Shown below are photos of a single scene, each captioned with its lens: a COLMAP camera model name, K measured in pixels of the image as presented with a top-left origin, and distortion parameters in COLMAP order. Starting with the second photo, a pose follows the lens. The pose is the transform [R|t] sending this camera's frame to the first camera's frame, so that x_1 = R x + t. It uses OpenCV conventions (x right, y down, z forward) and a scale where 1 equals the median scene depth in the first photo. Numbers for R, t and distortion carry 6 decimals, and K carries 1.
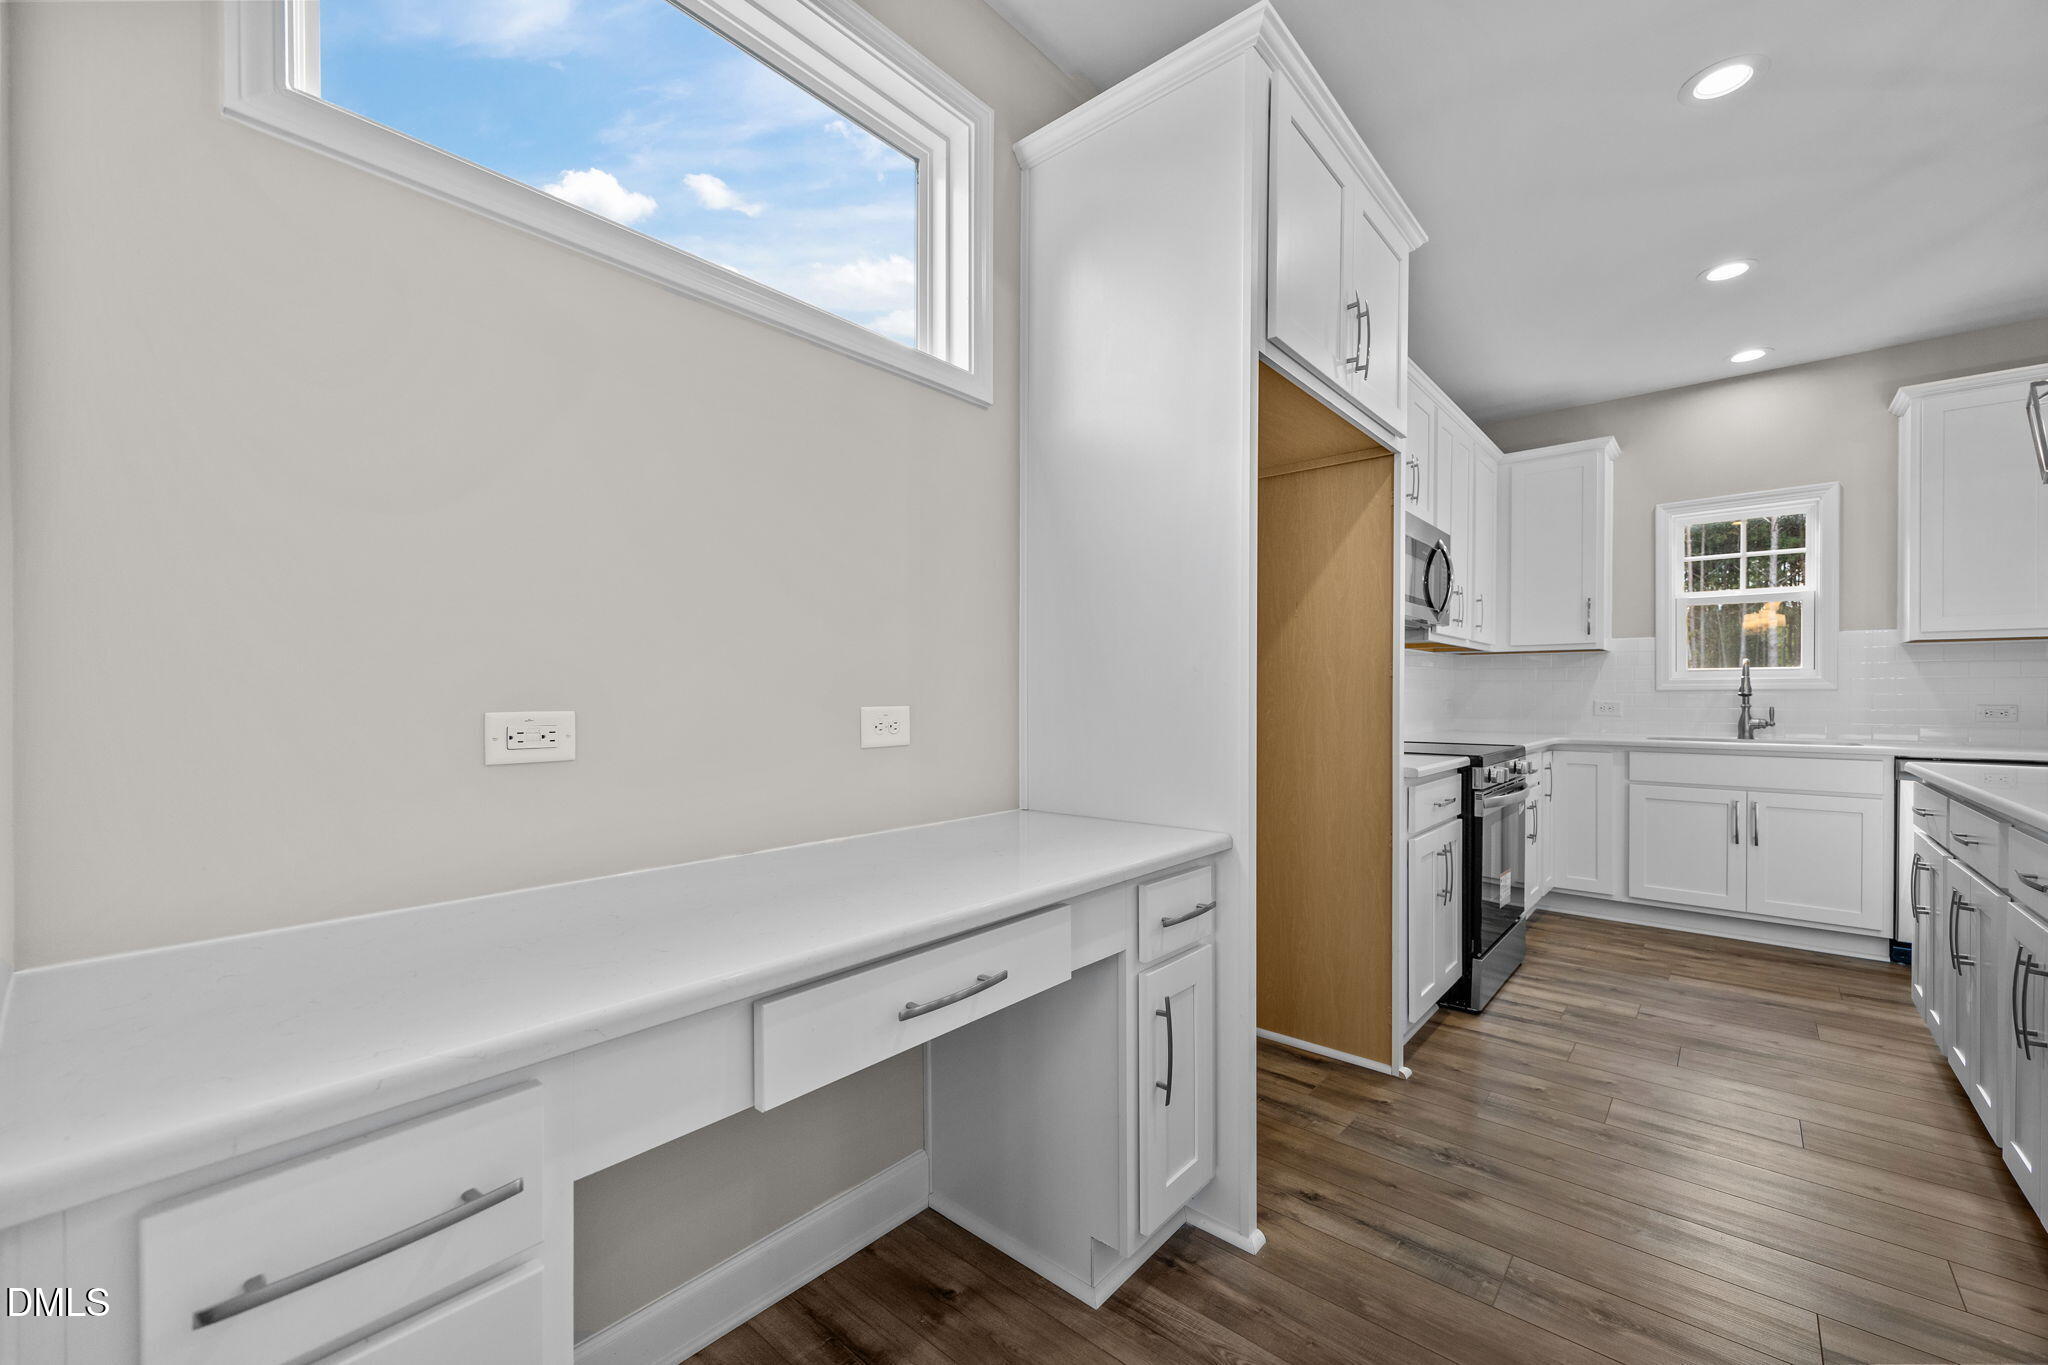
lens RADIAL K [[788.7, 0, 1034.6], [0, 788.7, 698.0], [0, 0, 1]] dist [-0.001110, 0.000177]
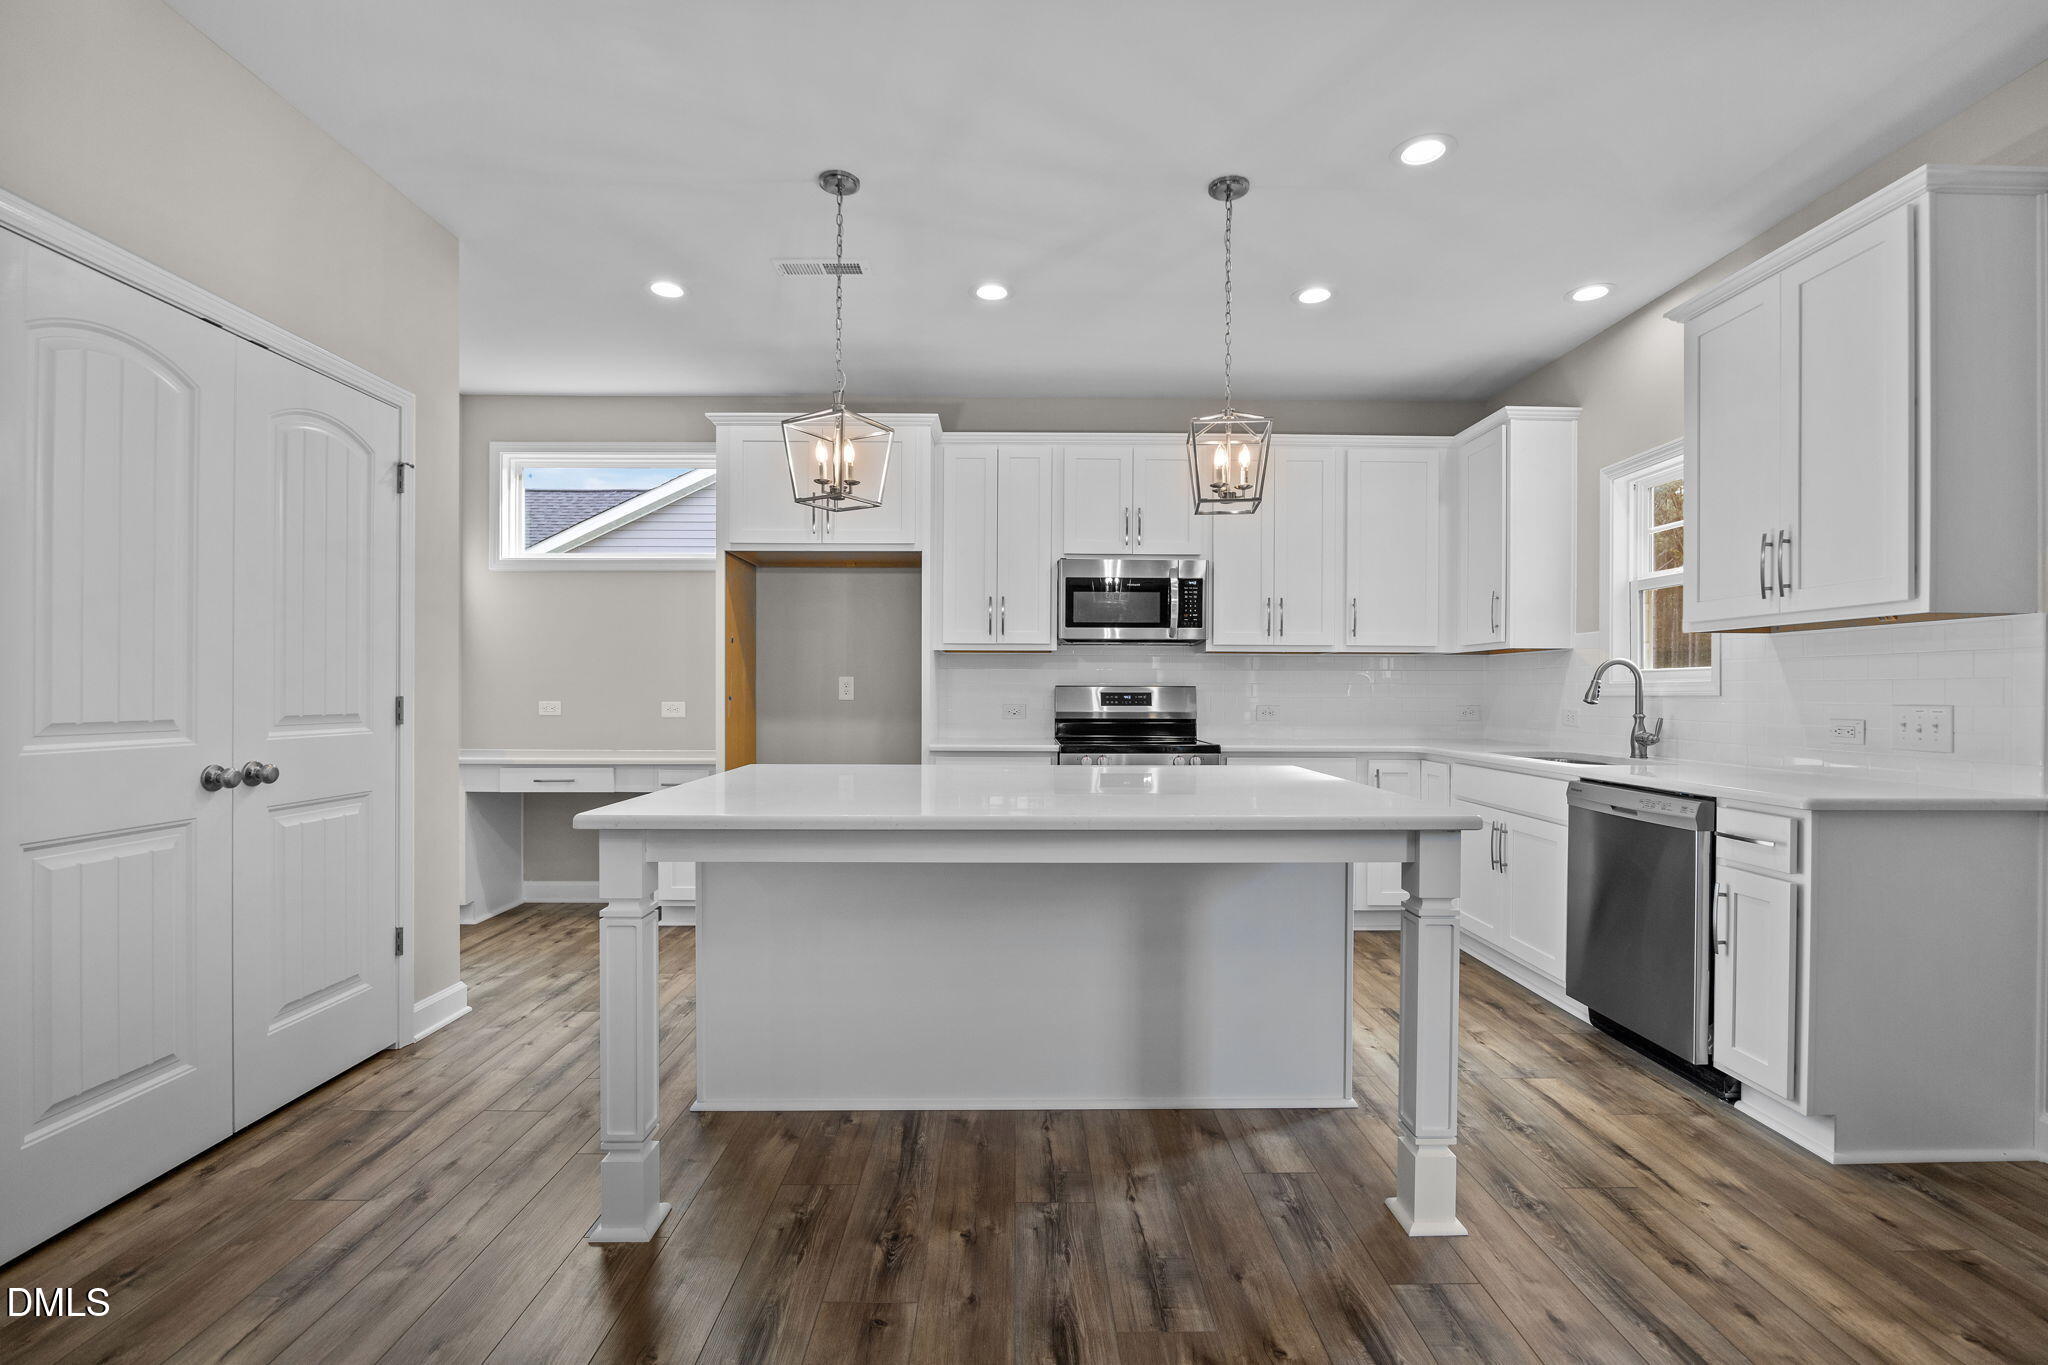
lens RADIAL K [[889.0, 0, 1028.5], [0, 889.0, 694.4], [0, 0, 1]] dist [-0.015875, 0.001305]
pose [[0.695107, 0.007267, -0.718869, 1.150926], [-0.005320, 0.999974, 0.004965, -0.014465], [0.718886, 0.000374, 0.695128, -0.070647]]
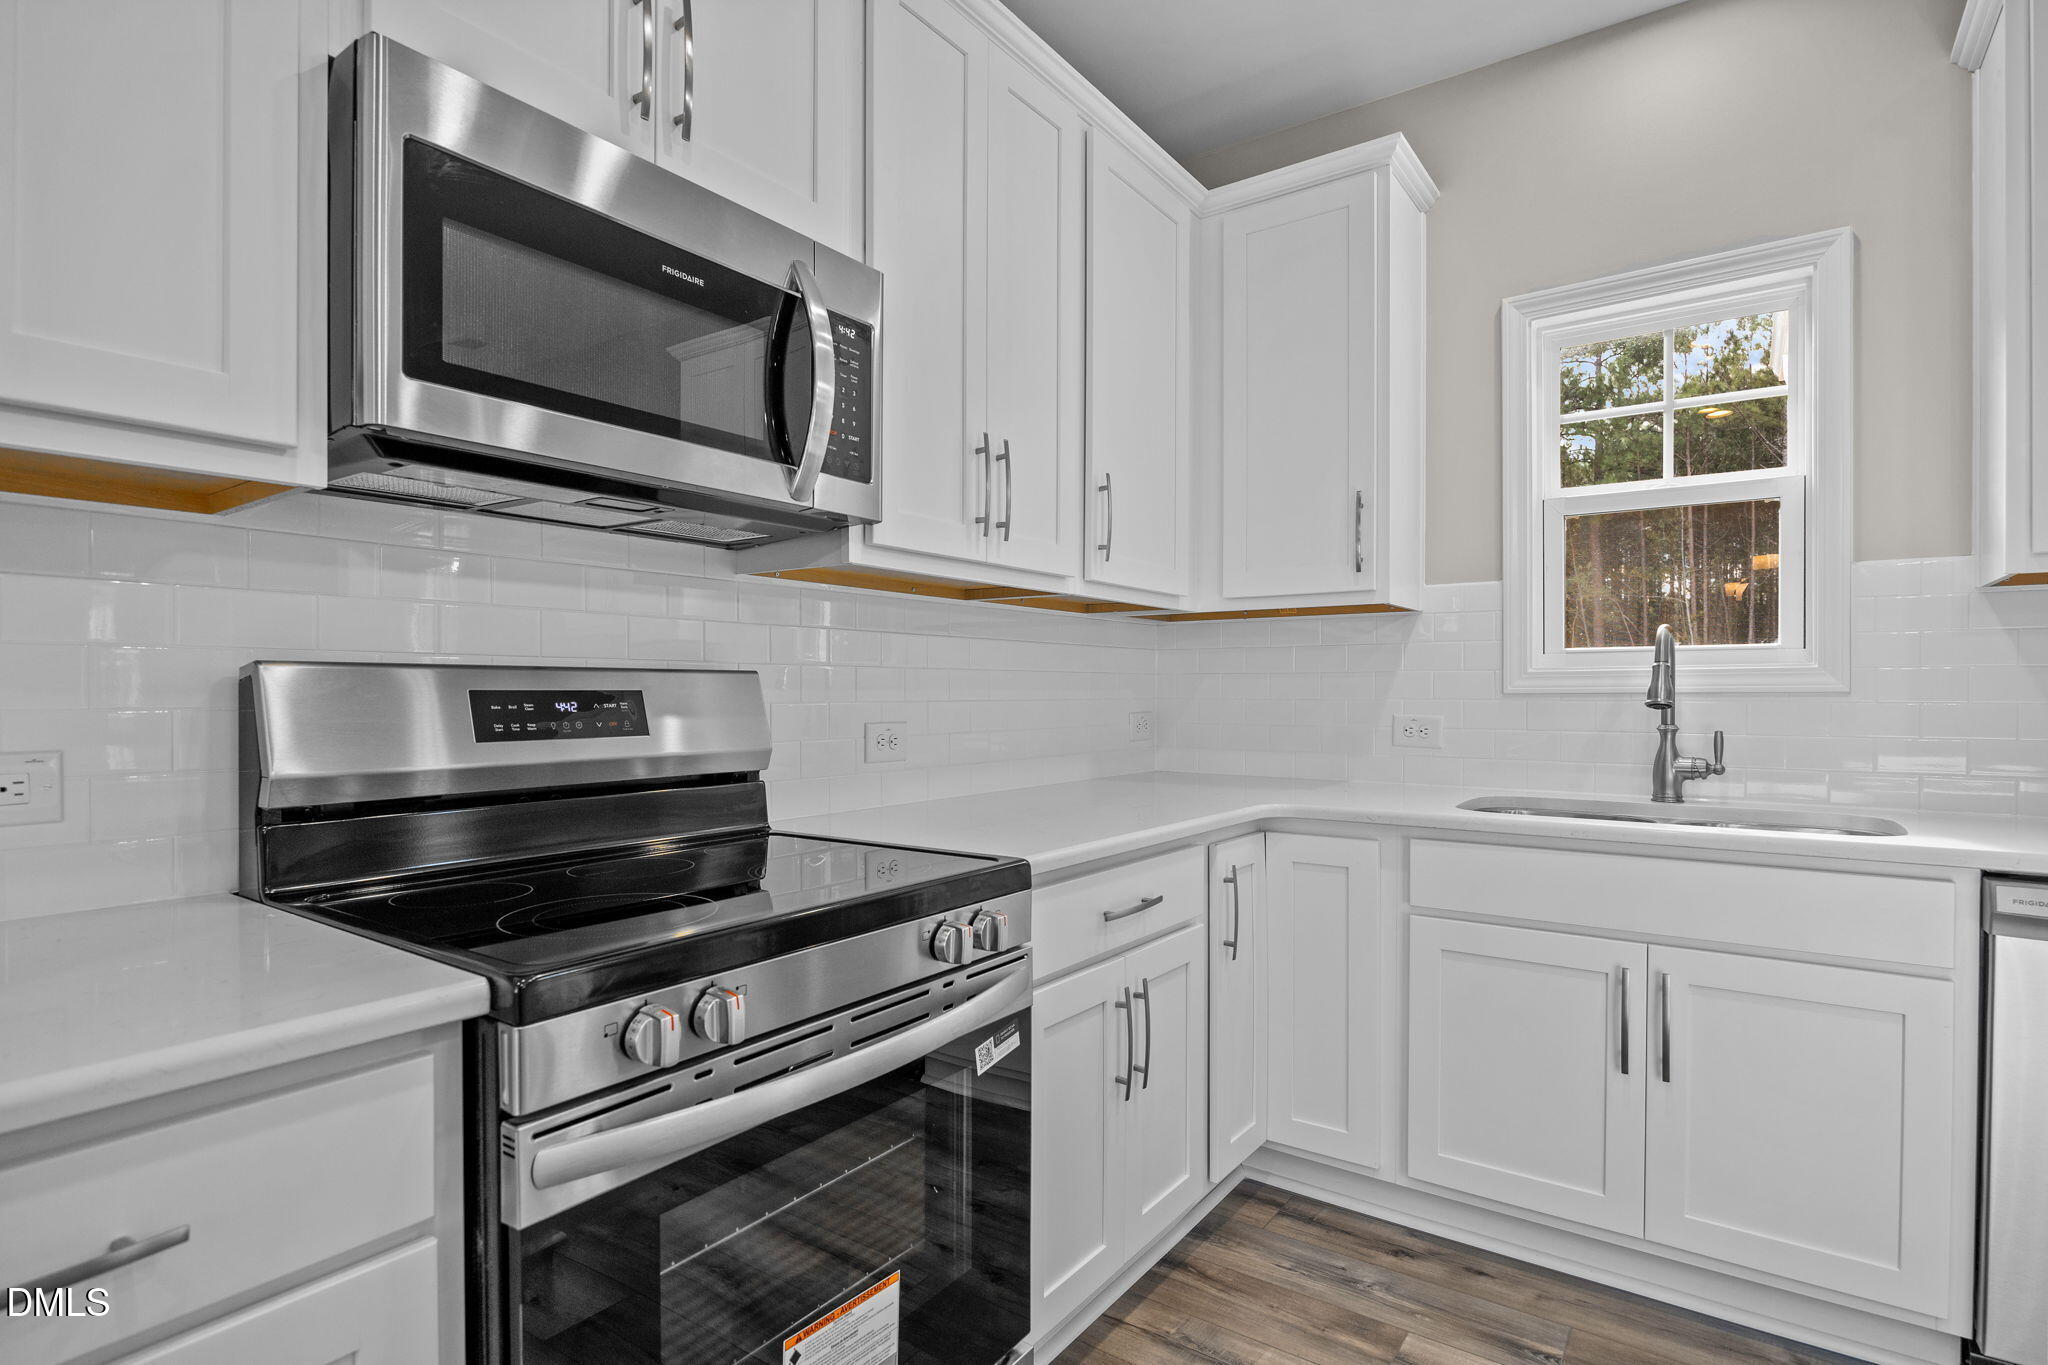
lens RADIAL K [[1000.6, 0, 1033.4], [0, 1000.6, 697.2], [0, 0, 1]] dist [-0.004666, -0.000151]
pose [[0.994029, 0.000685, 0.109118, 0.491273], [-0.000824, 0.999999, 0.001220, -0.009282], [-0.109117, -0.001303, 0.994028, 0.481929]]
